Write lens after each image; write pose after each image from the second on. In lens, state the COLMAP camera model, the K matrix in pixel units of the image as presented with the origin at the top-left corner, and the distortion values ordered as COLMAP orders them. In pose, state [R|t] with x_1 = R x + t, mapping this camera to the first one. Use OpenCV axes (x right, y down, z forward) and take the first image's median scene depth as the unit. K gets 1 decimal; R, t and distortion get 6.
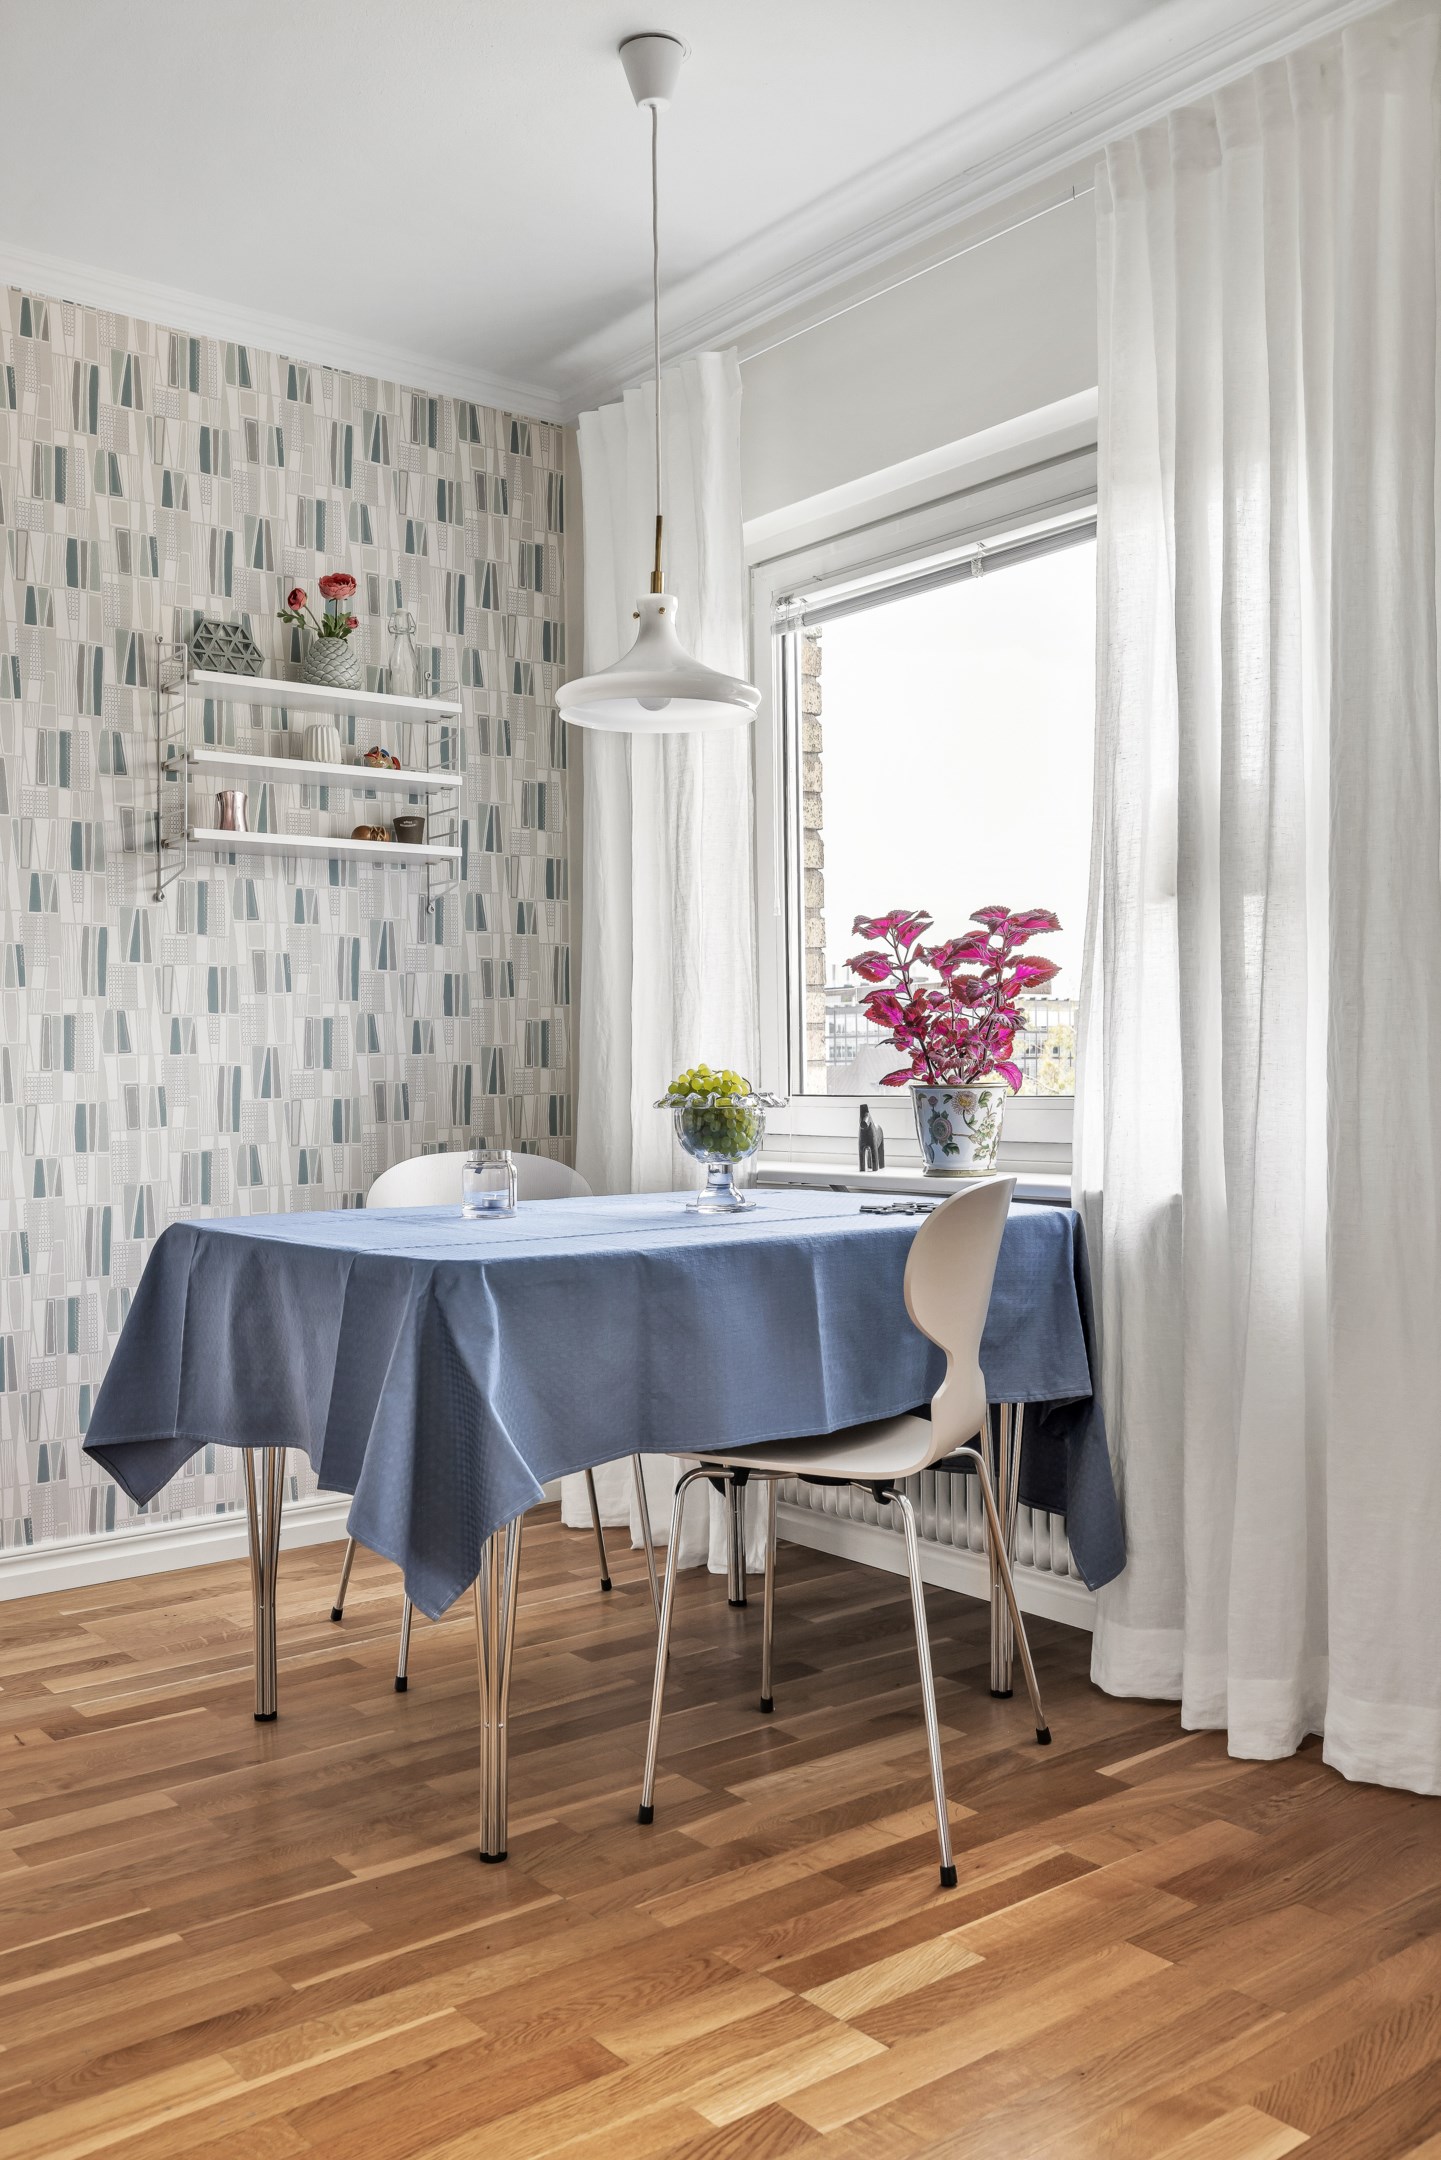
lens RADIAL K [[1872.3, 0, 725.9], [0, 1872.3, 1090.1], [0, 0, 1]] dist [-0.005087, 0.013865]
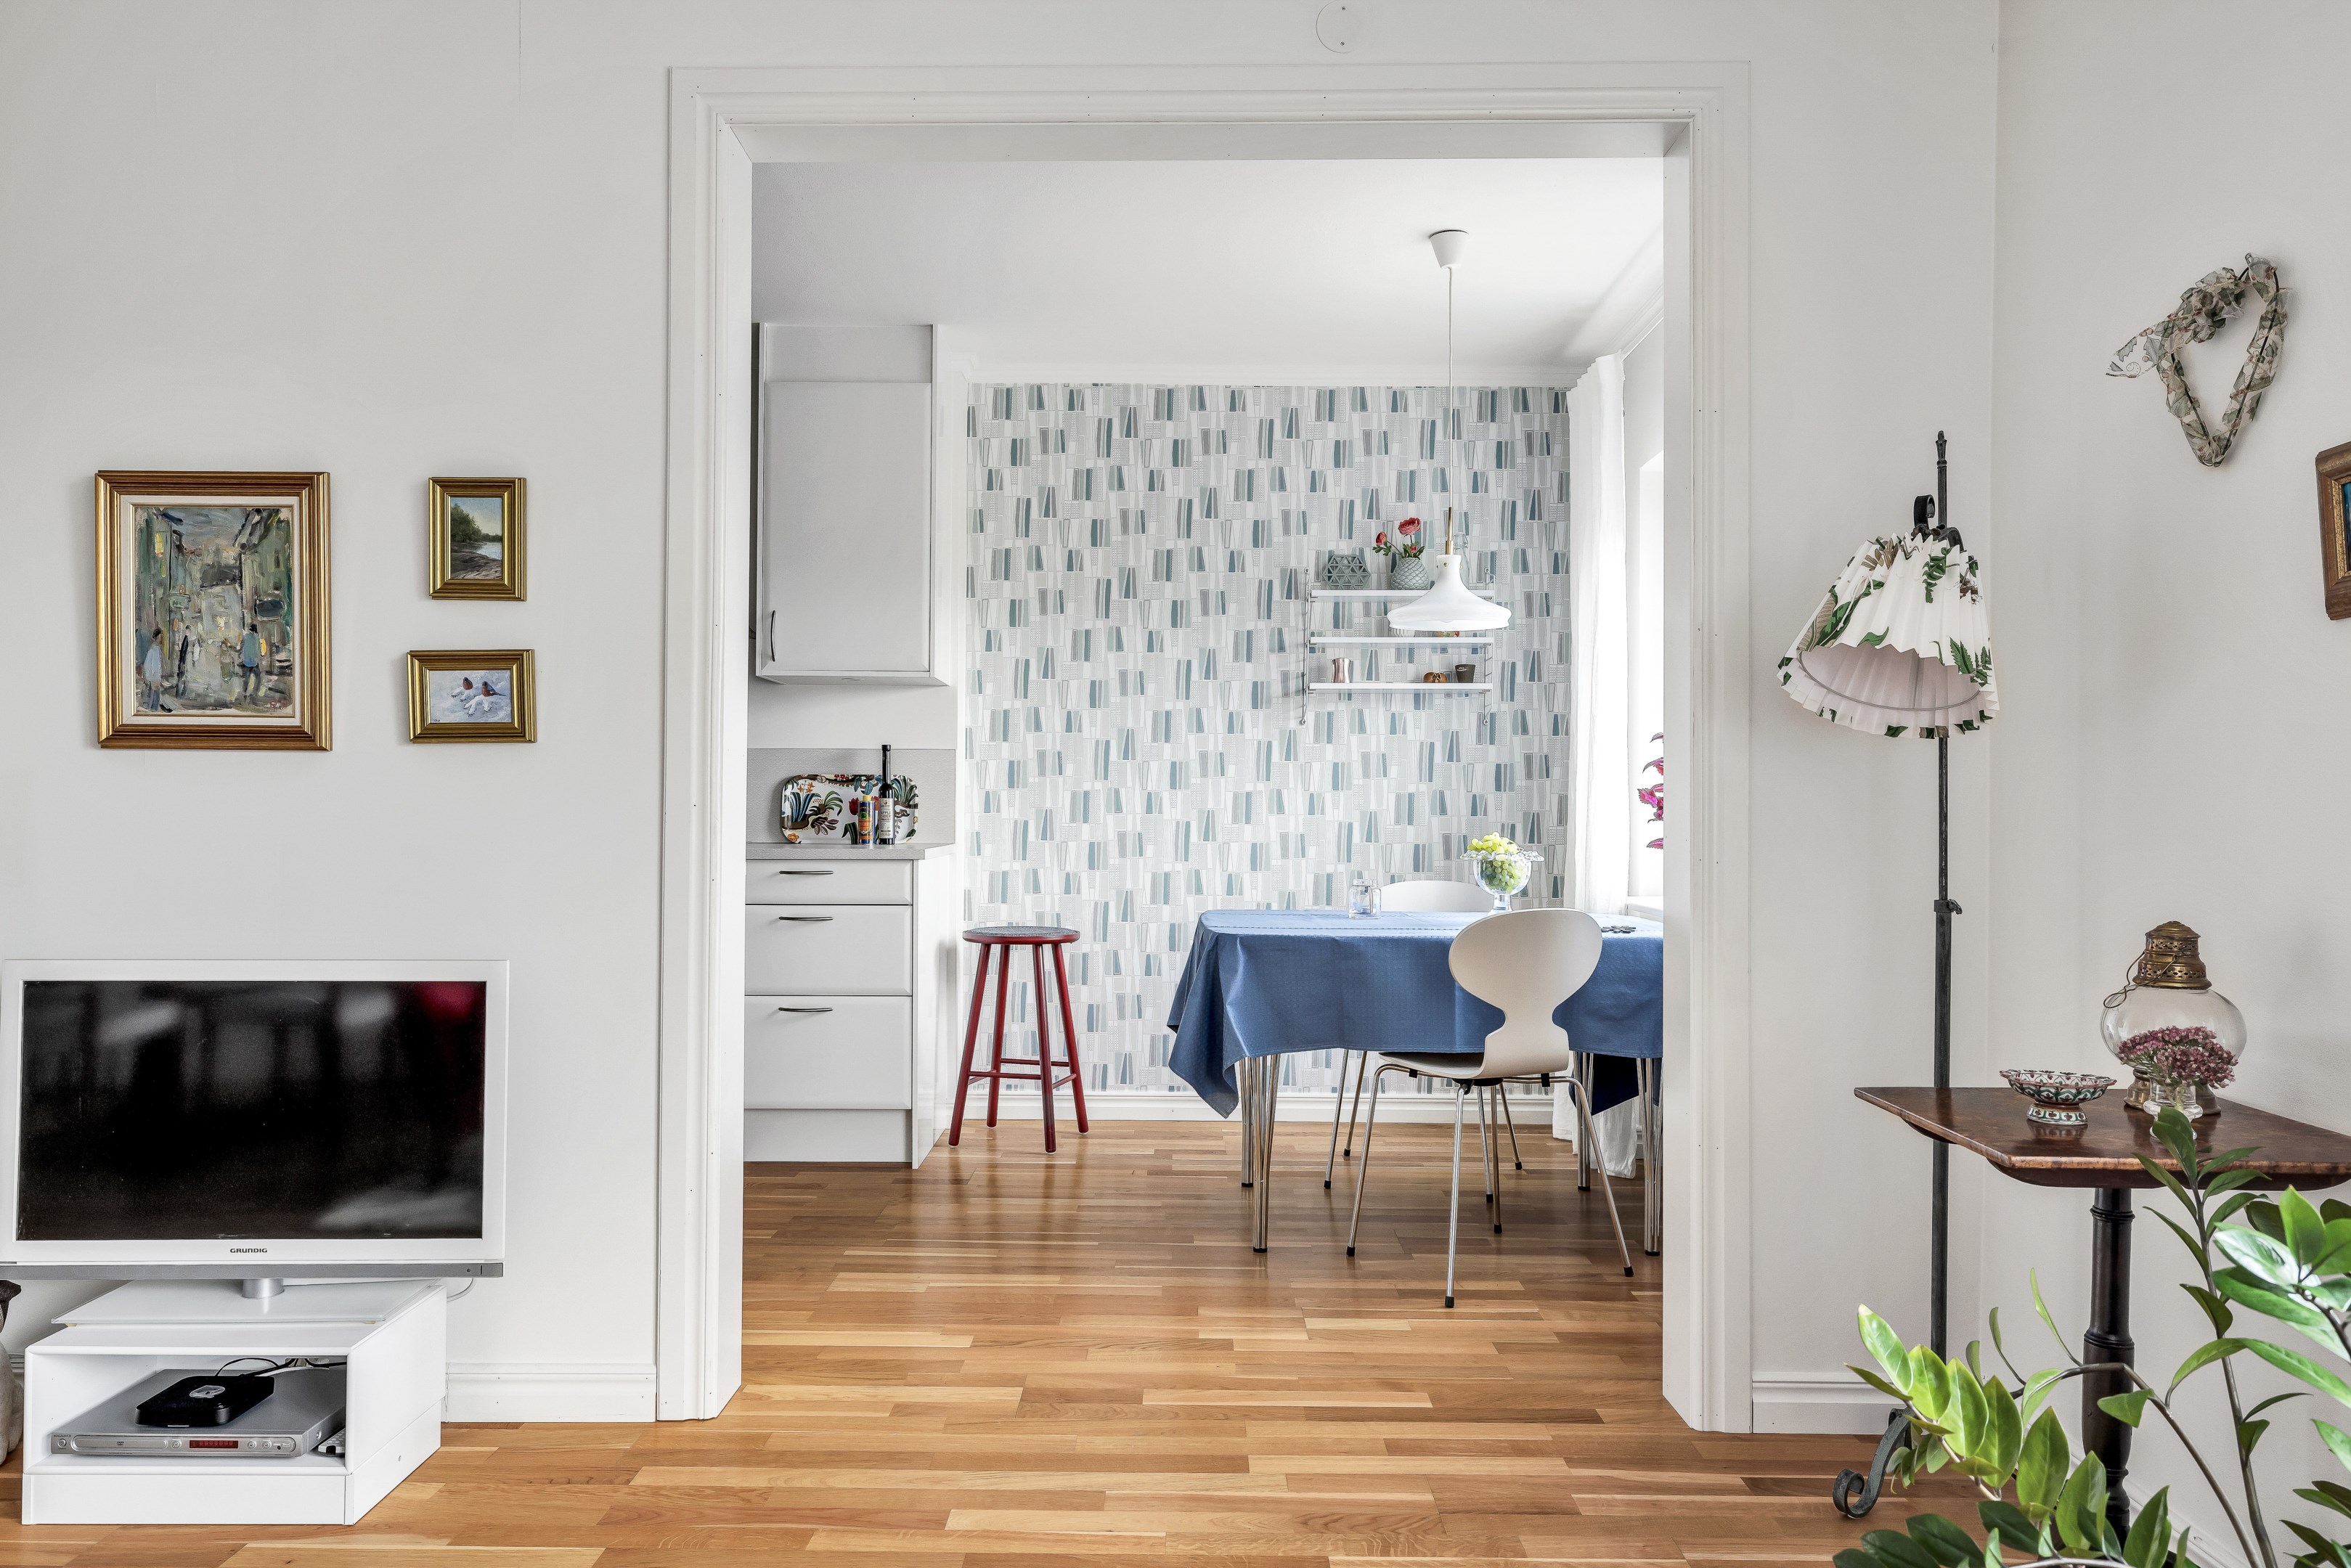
lens RADIAL K [[1622.9, 0, 1156.5], [0, 1622.9, 764.8], [0, 0, 1]] dist [-0.005741, 0.005680]
pose [[0.770283, -0.000814, -0.637701, 0.518840], [-0.019761, 0.999488, -0.025145, -0.024360], [0.637395, 0.031970, 0.769873, -0.210028]]
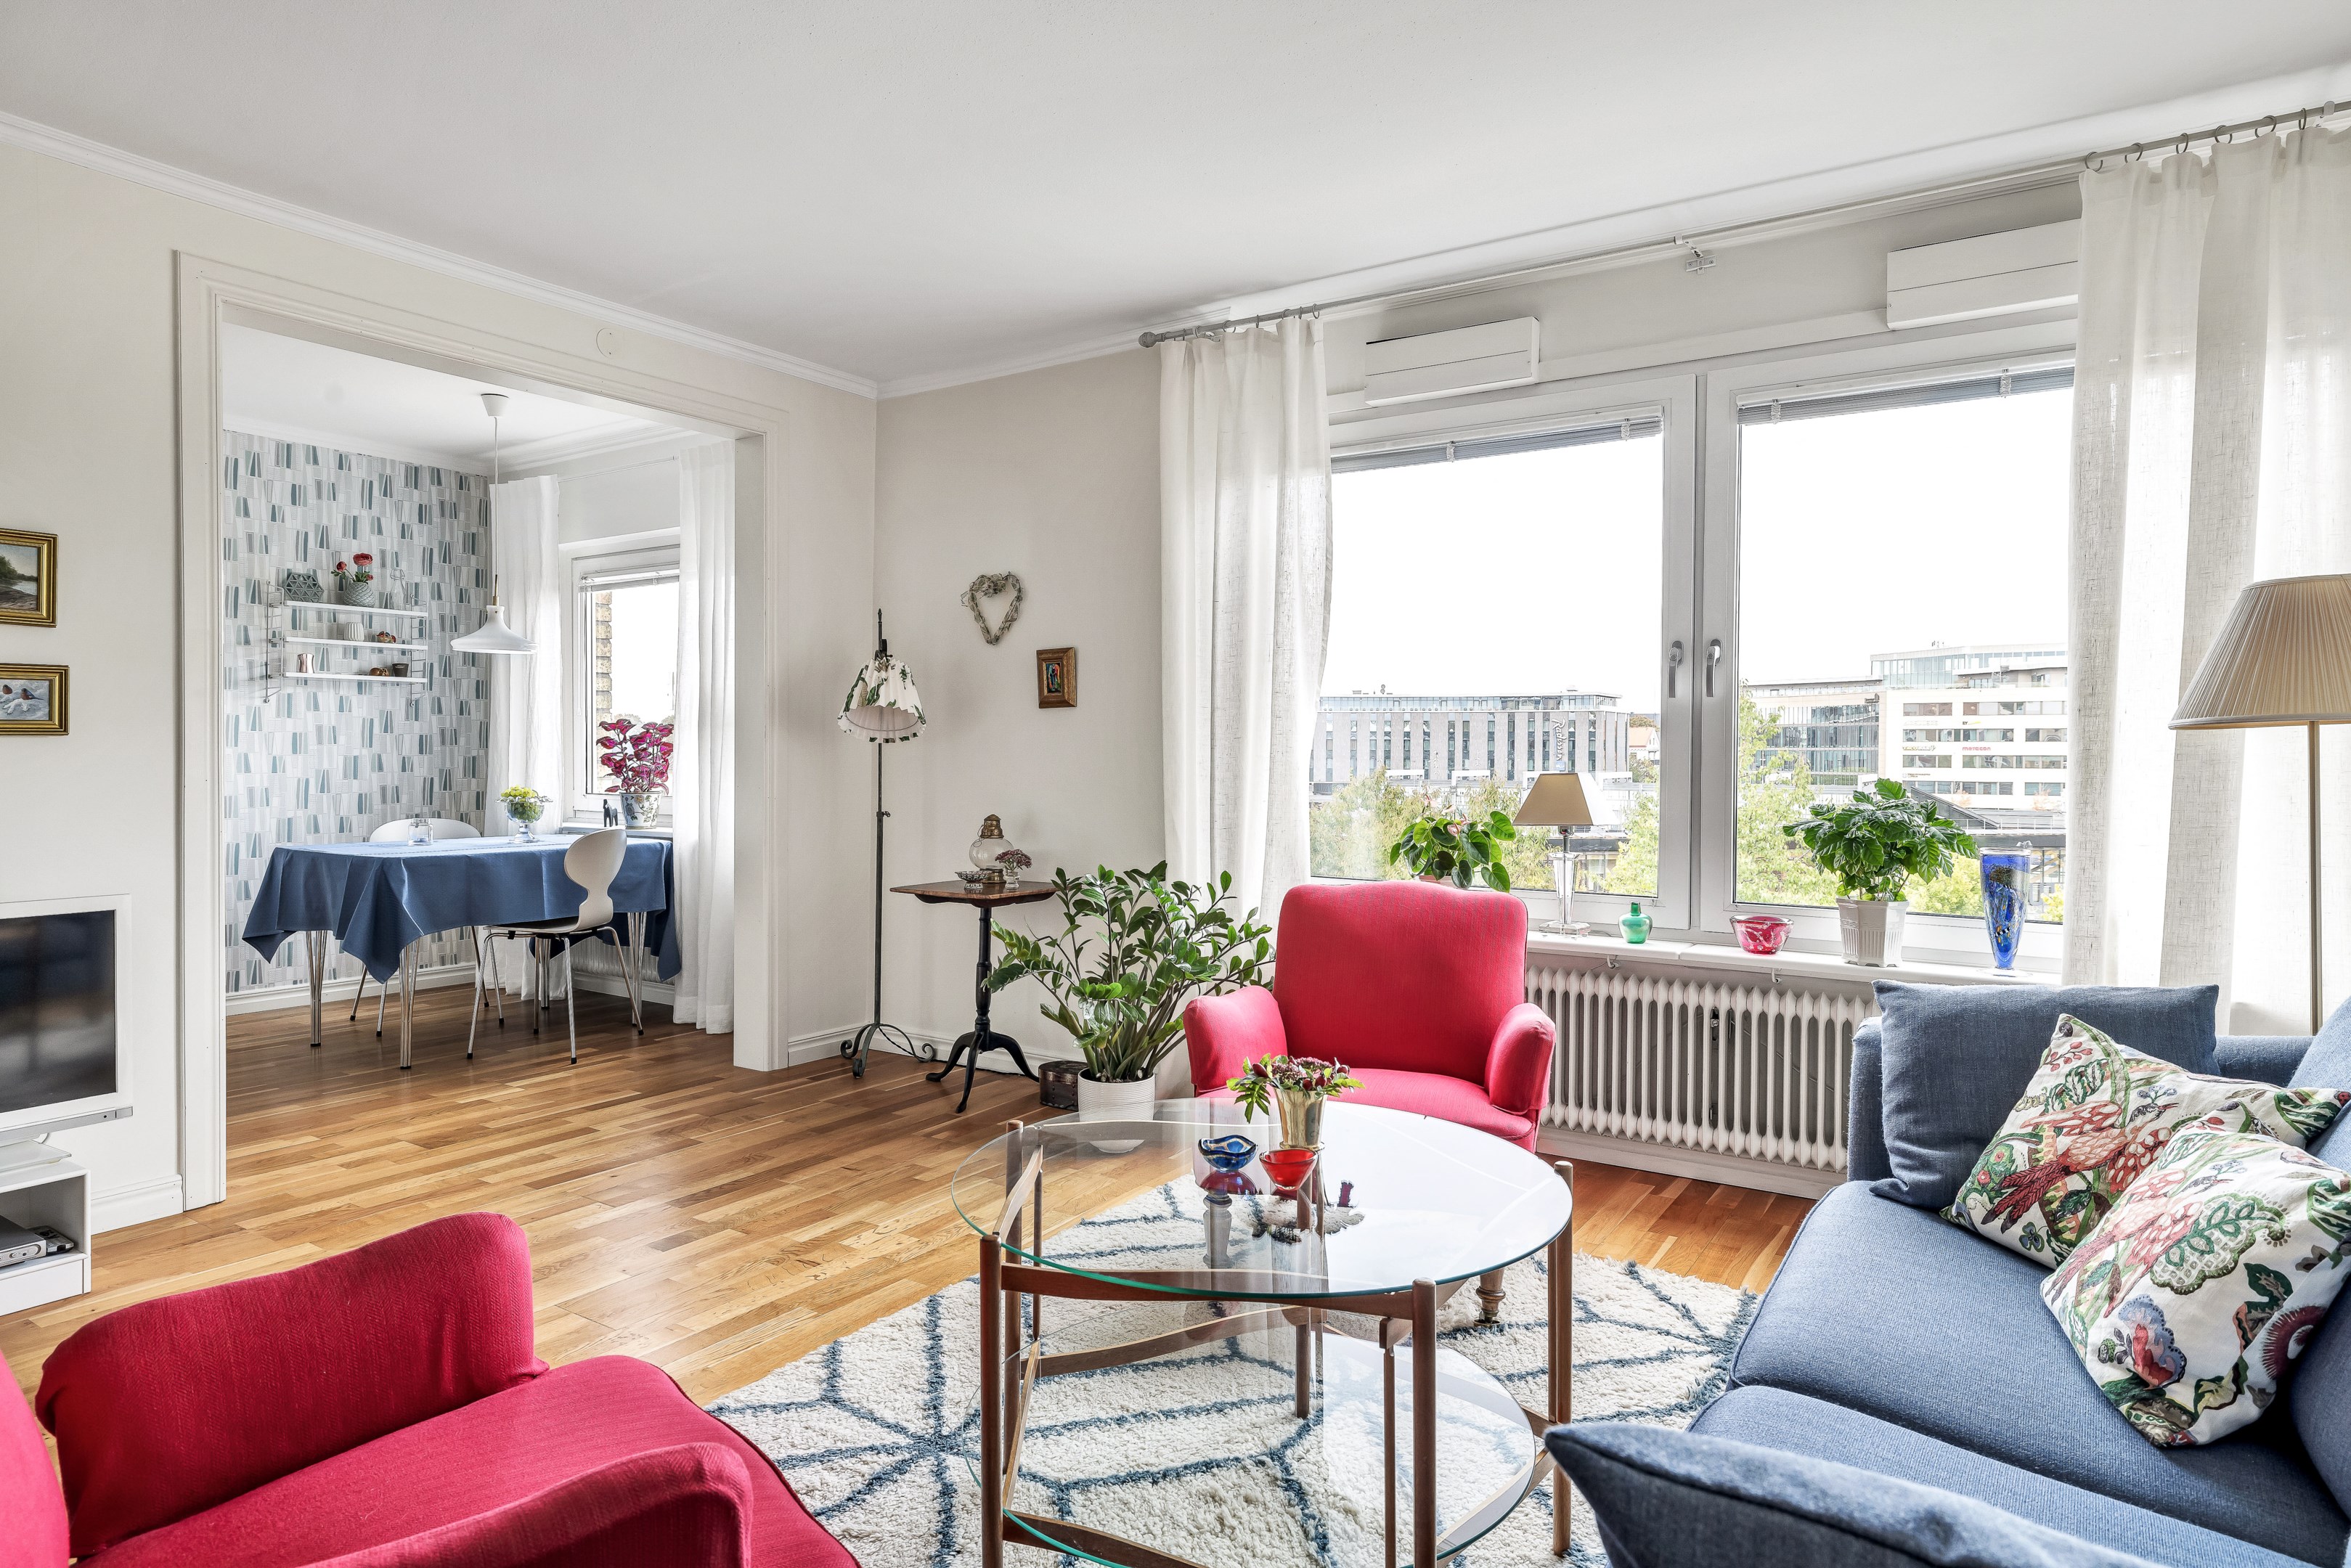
lens RADIAL K [[1369.1, 0, 1184.3], [0, 1369.1, 768.5], [0, 0, 1]] dist [0.002938, 0.001599]
pose [[0.951583, 0.012969, 0.307119, 0.218537], [-0.013042, 0.999913, -0.001815, -0.034768], [-0.307116, -0.002279, 0.951669, -0.826313]]
